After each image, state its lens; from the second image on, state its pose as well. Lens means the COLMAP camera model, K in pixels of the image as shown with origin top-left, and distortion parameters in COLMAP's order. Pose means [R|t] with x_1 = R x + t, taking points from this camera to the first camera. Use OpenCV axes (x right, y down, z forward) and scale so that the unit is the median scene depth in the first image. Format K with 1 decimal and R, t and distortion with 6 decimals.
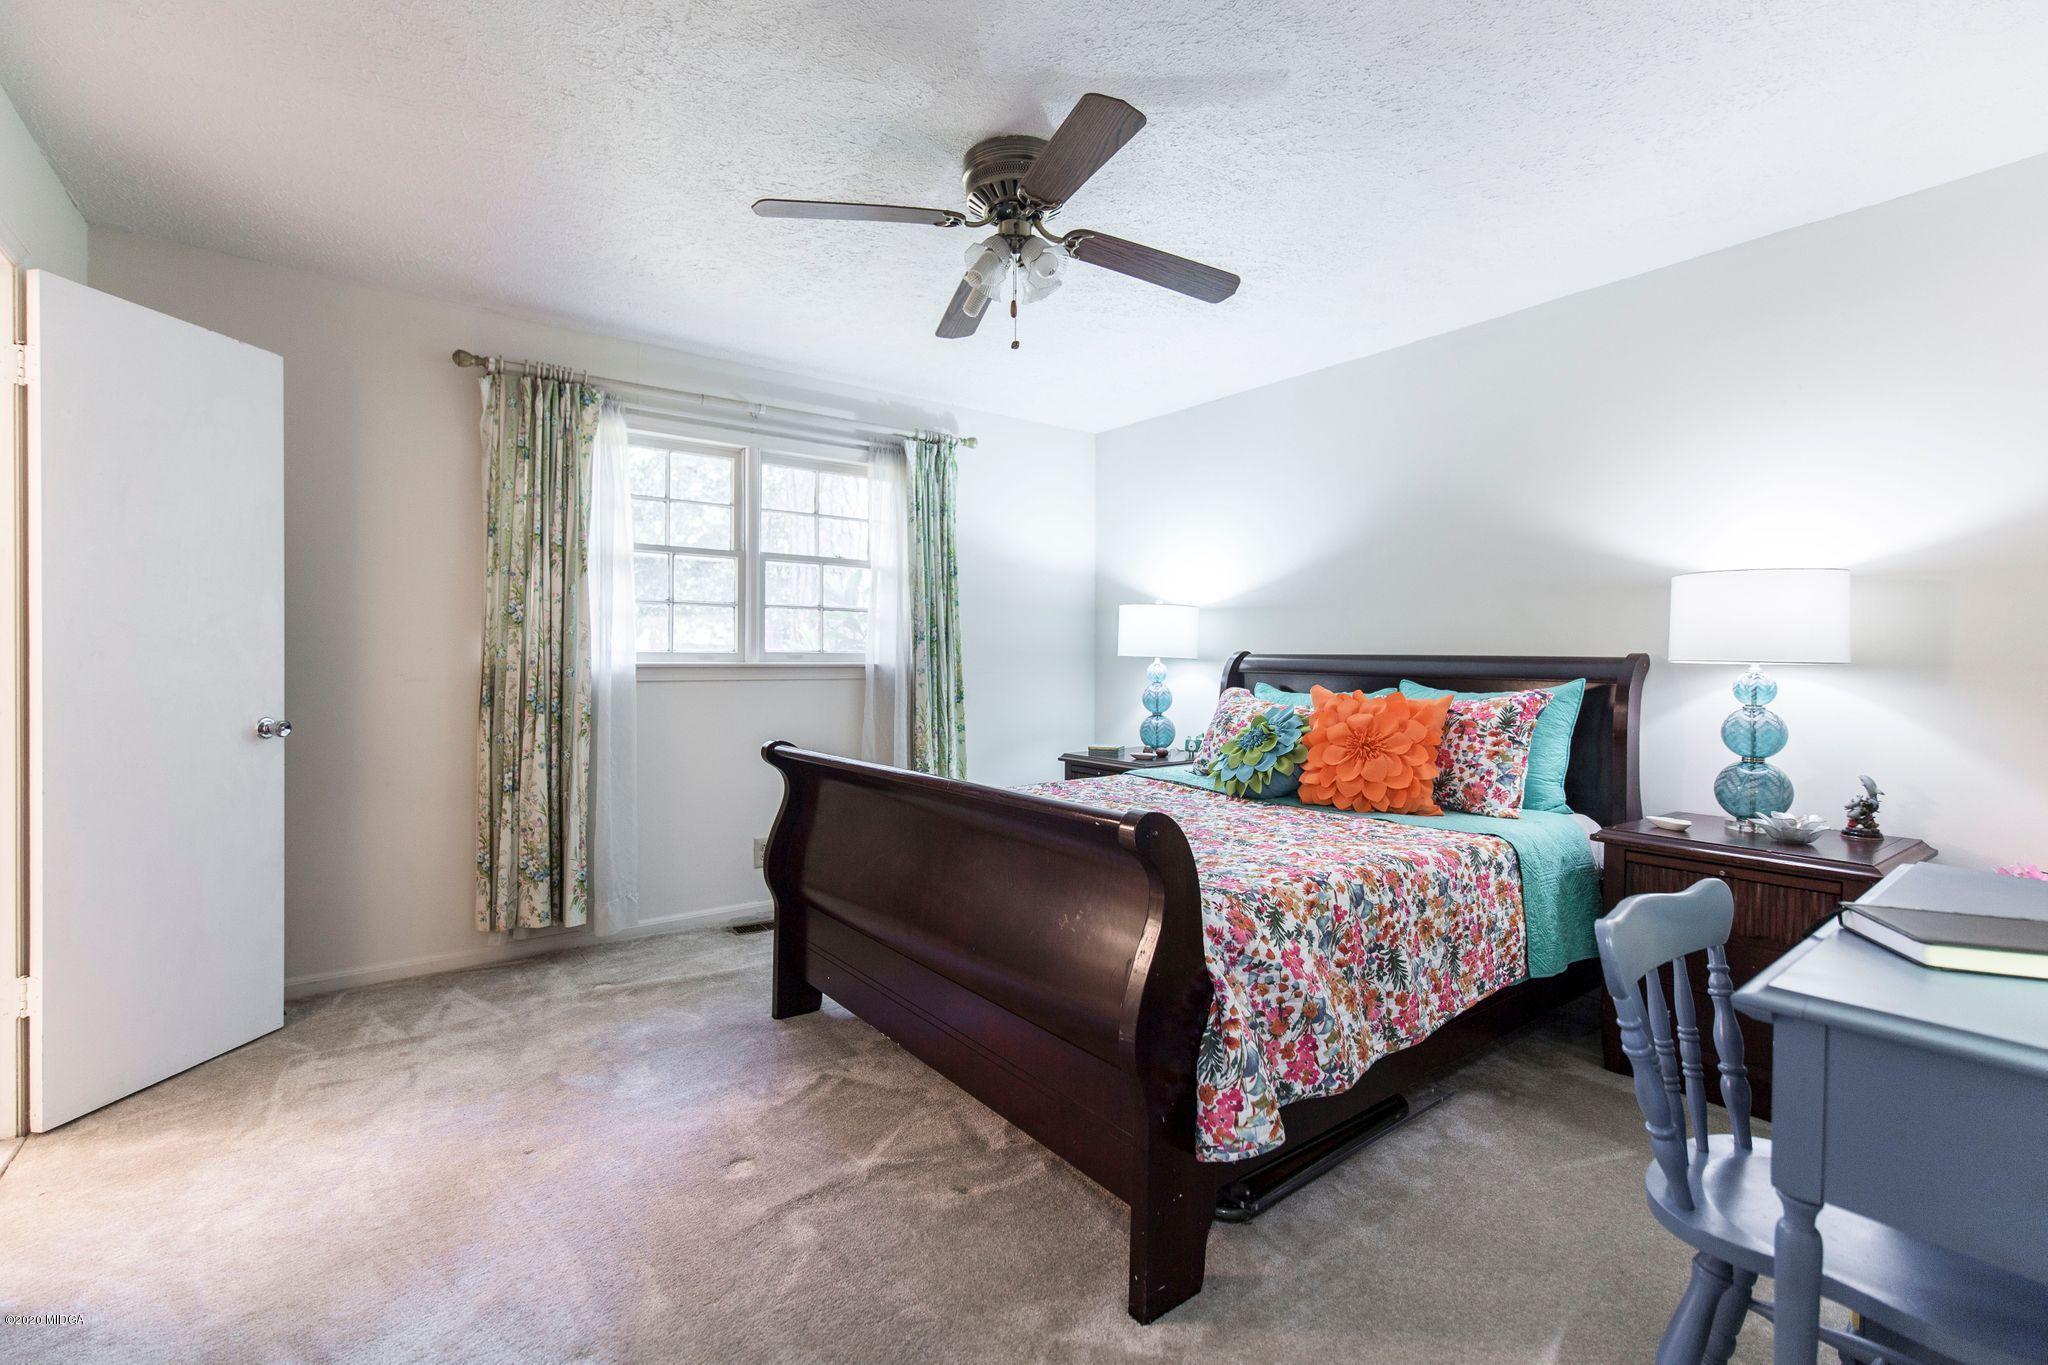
lens RADIAL K [[879.0, 0, 1007.6], [0, 879.0, 656.4], [0, 0, 1]] dist [-0.001991, -0.000428]
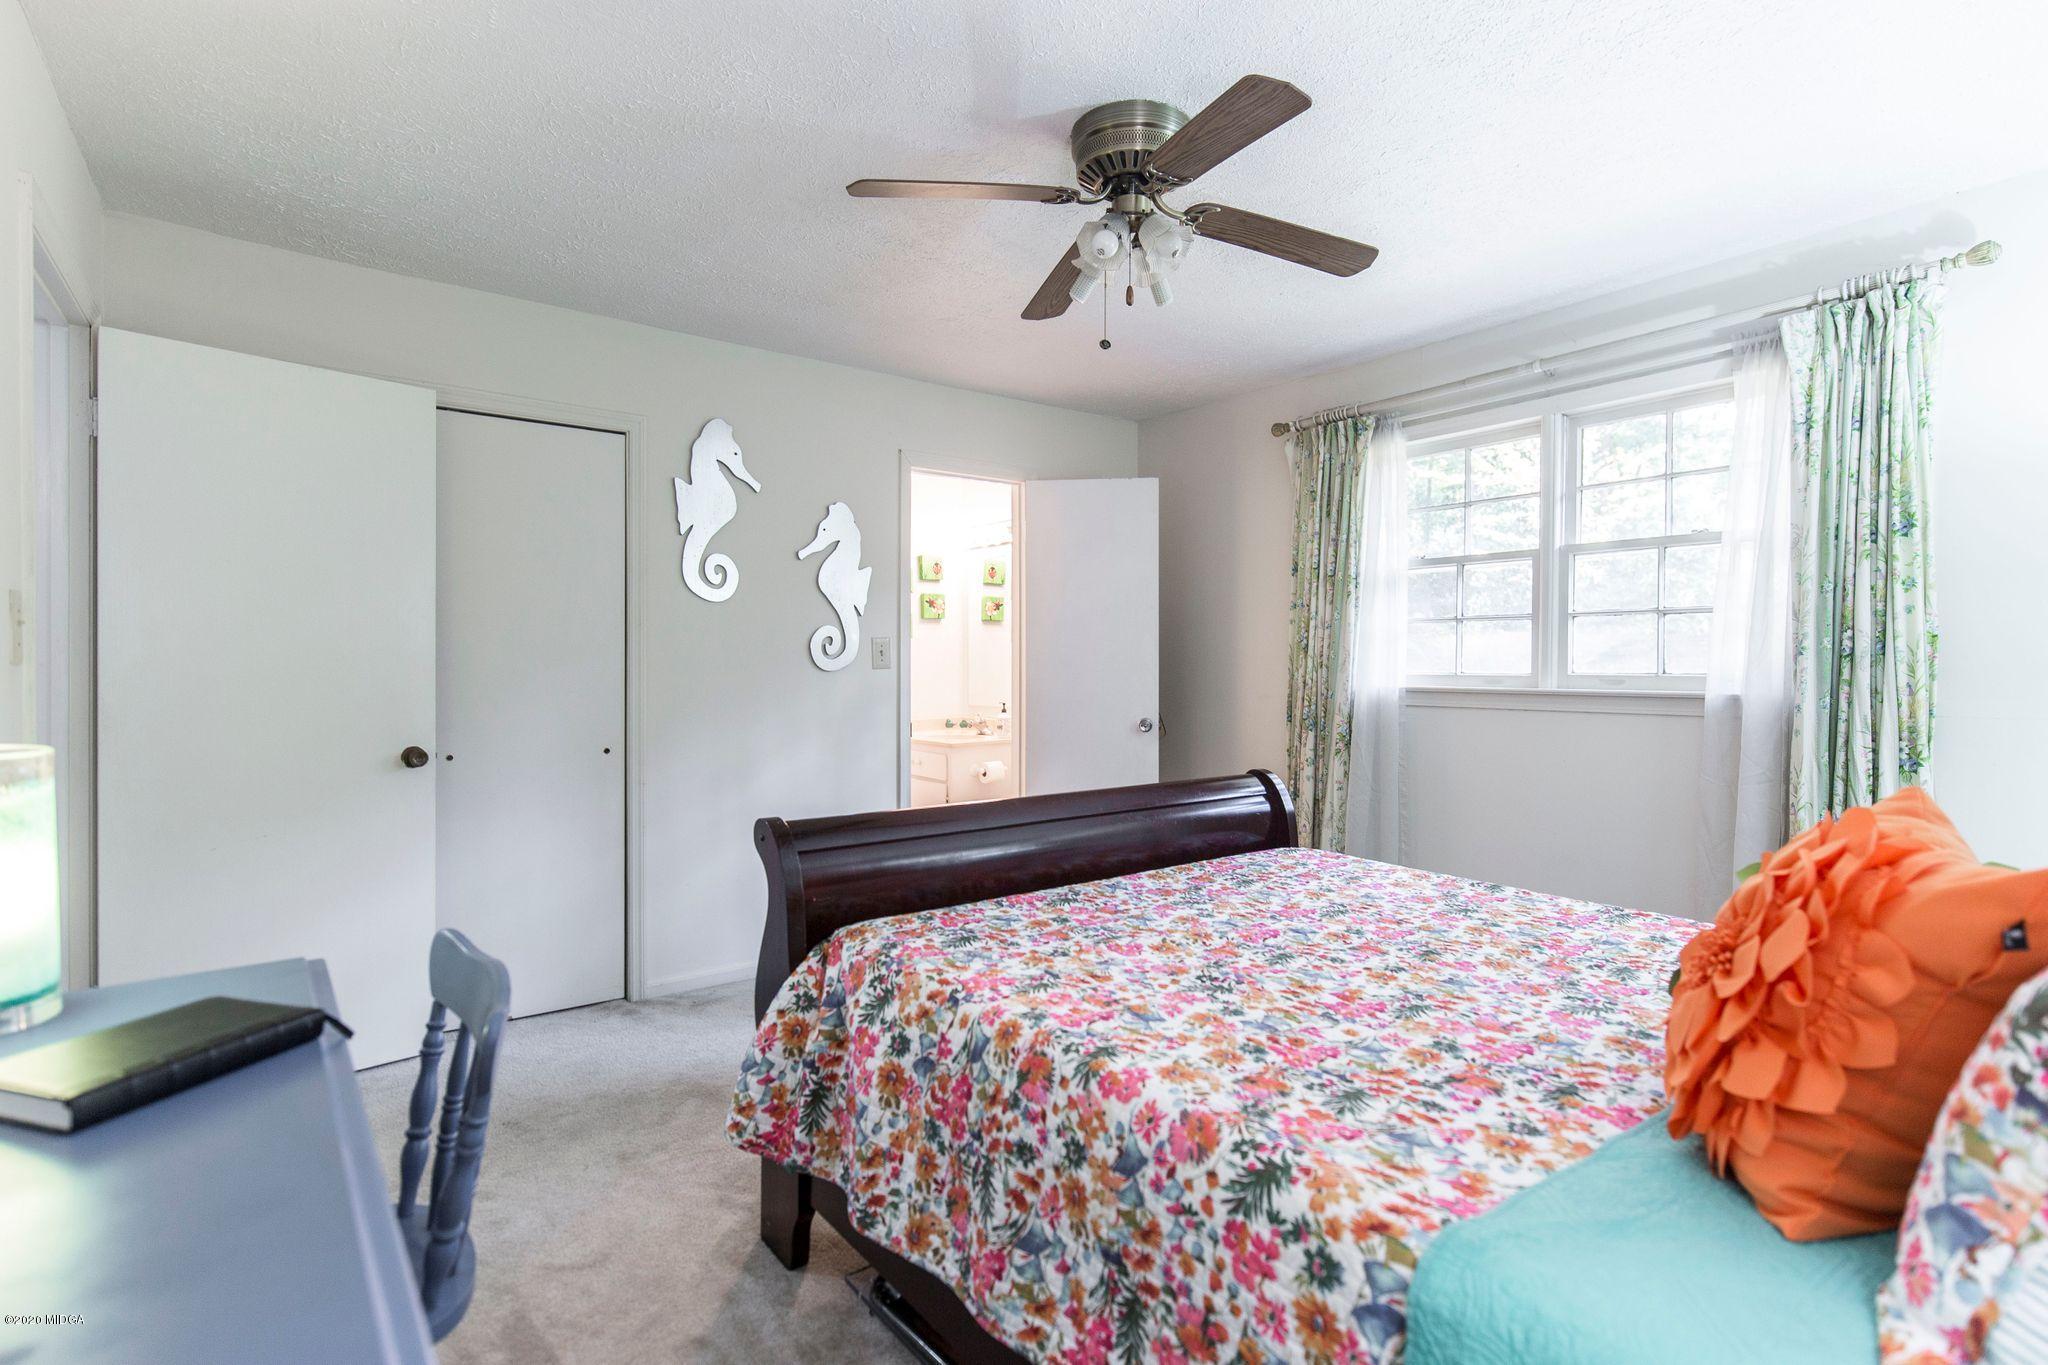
lens RADIAL K [[996.1, 0, 1023.0], [0, 996.1, 666.0], [0, 0, 1]] dist [-0.000255, -0.000050]
pose [[0.007001, -0.003143, -0.999971, 0.654081], [0.002753, 0.999991, -0.003124, -0.012602], [0.999972, -0.002732, 0.007010, 0.572996]]
